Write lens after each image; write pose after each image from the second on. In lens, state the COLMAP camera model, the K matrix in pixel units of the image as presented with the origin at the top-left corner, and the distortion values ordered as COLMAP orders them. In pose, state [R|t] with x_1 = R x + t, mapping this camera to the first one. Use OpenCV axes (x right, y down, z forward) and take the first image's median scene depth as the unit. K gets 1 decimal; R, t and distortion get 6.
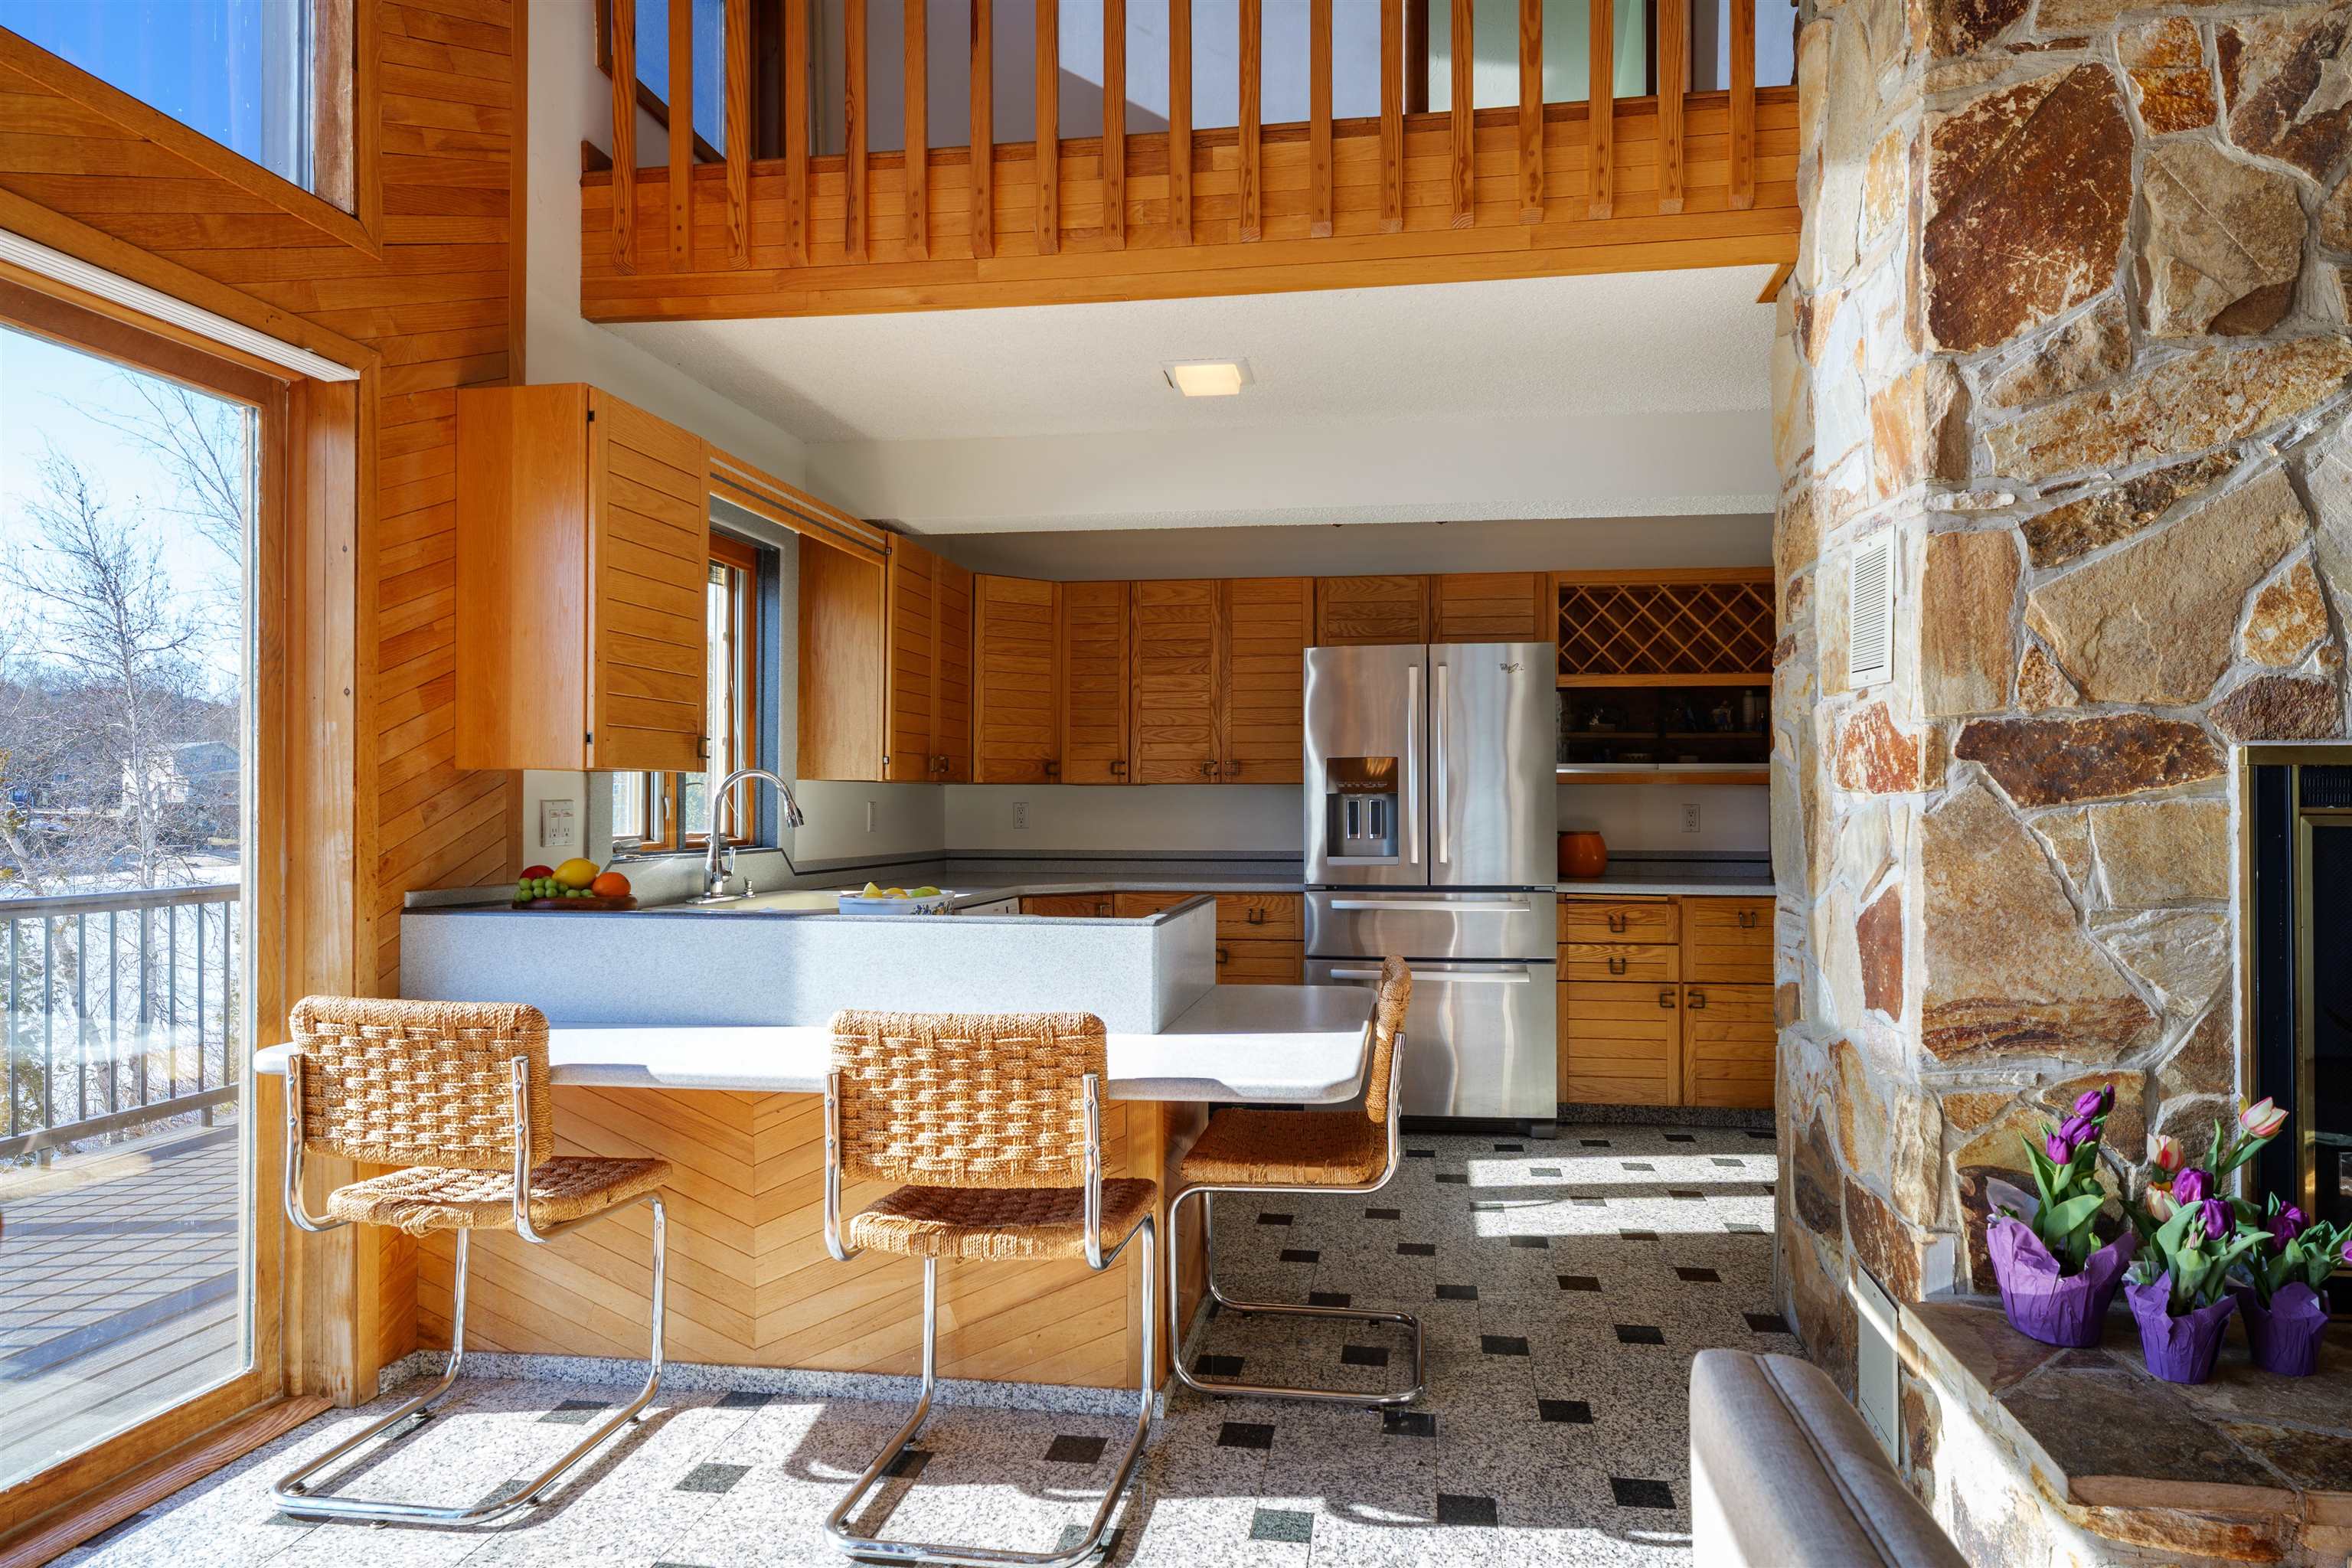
lens RADIAL K [[1407.4, 0, 1183.1], [0, 1407.4, 791.6], [0, 0, 1]] dist [-0.001390, -0.000182]
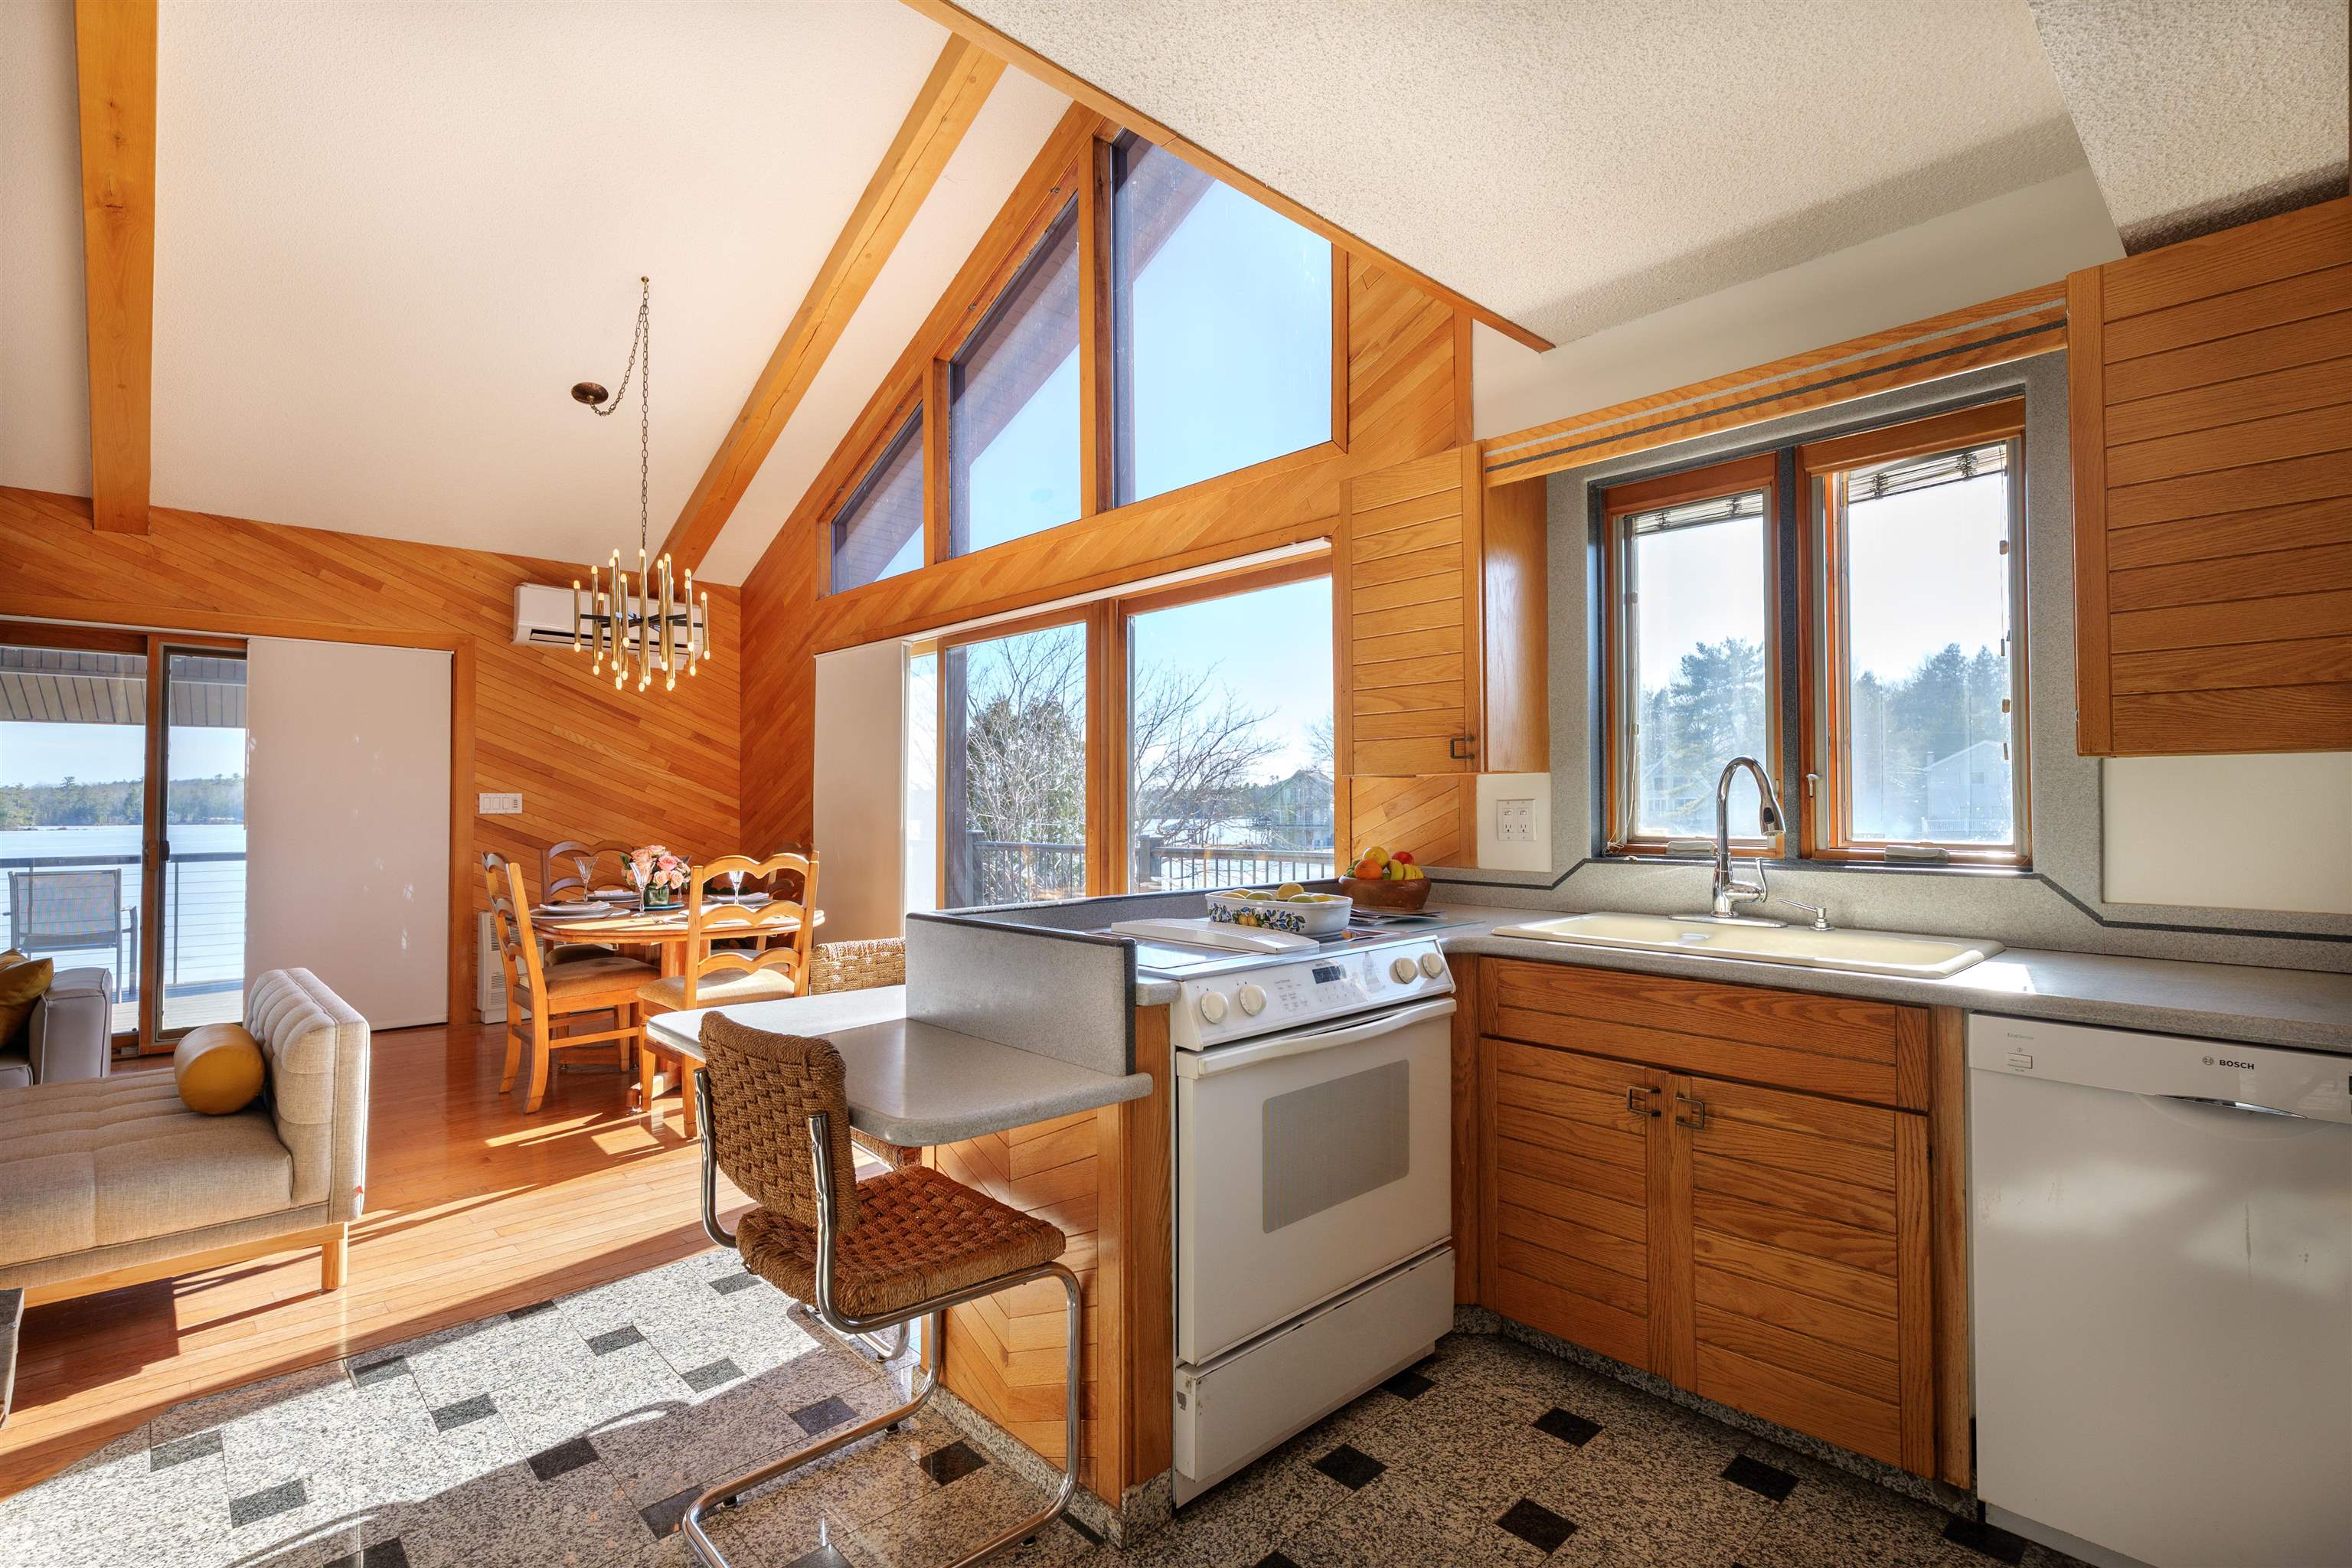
lens RADIAL K [[1069.3, 0, 1166.0], [0, 1069.3, 775.0], [0, 0, 1]] dist [0.002188, 0.000707]
pose [[-0.607522, -0.019505, -0.794063, 0.593277], [0.007116, 0.999525, -0.029996, 0.013752], [0.794271, -0.023874, -0.607094, 1.909281]]
